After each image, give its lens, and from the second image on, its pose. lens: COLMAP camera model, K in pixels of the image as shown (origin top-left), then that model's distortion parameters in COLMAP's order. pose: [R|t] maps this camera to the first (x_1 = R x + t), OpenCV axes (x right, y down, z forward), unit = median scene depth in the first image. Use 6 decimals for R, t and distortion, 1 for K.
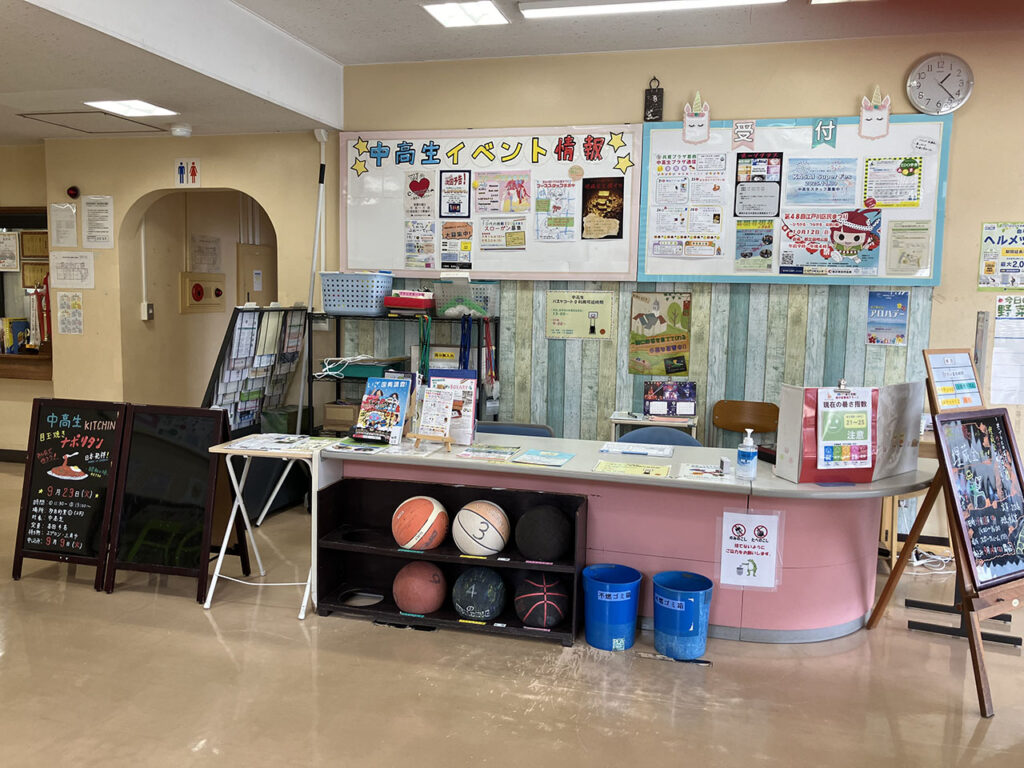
lens RADIAL K [[843.5, 0, 512.0], [0, 843.5, 384.0], [0, 0, 1]] dist [-0.008171, 0.003677]
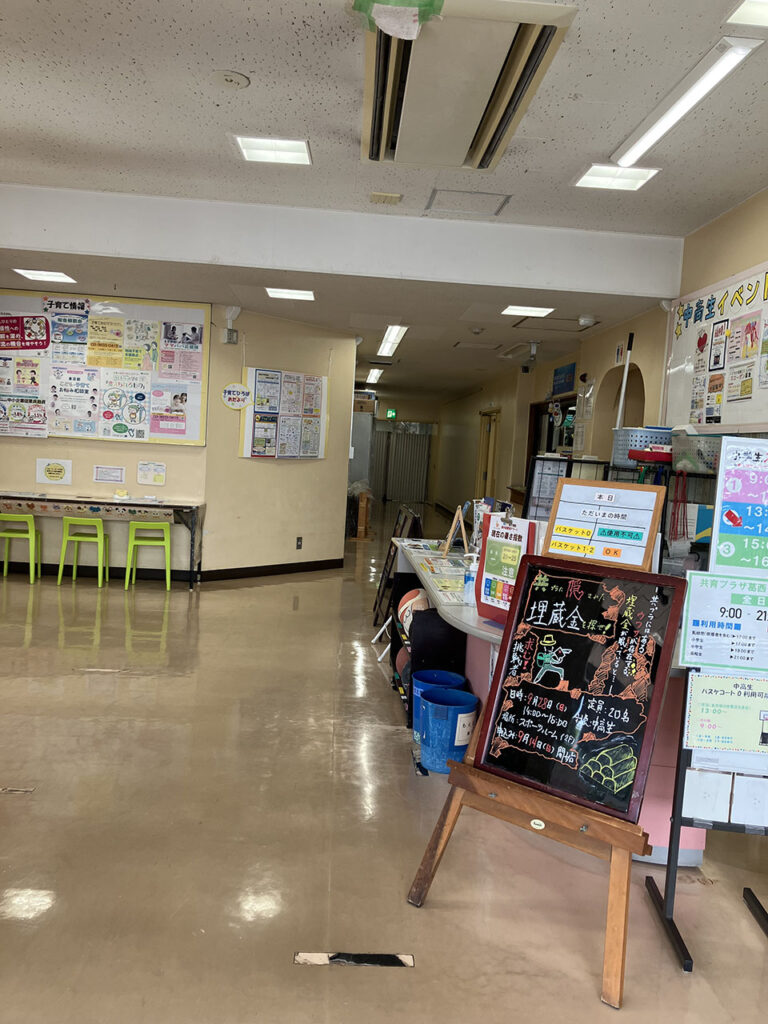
lens RADIAL K [[843.5, 0, 384.0], [0, 843.5, 512.0], [0, 0, 1]] dist [-0.008171, 0.003677]
pose [[0.302224, 0.067422, -0.950850, 1.128384], [-0.154523, 0.987768, 0.020925, 0.000759], [0.940629, 0.140604, 0.308945, 0.565800]]
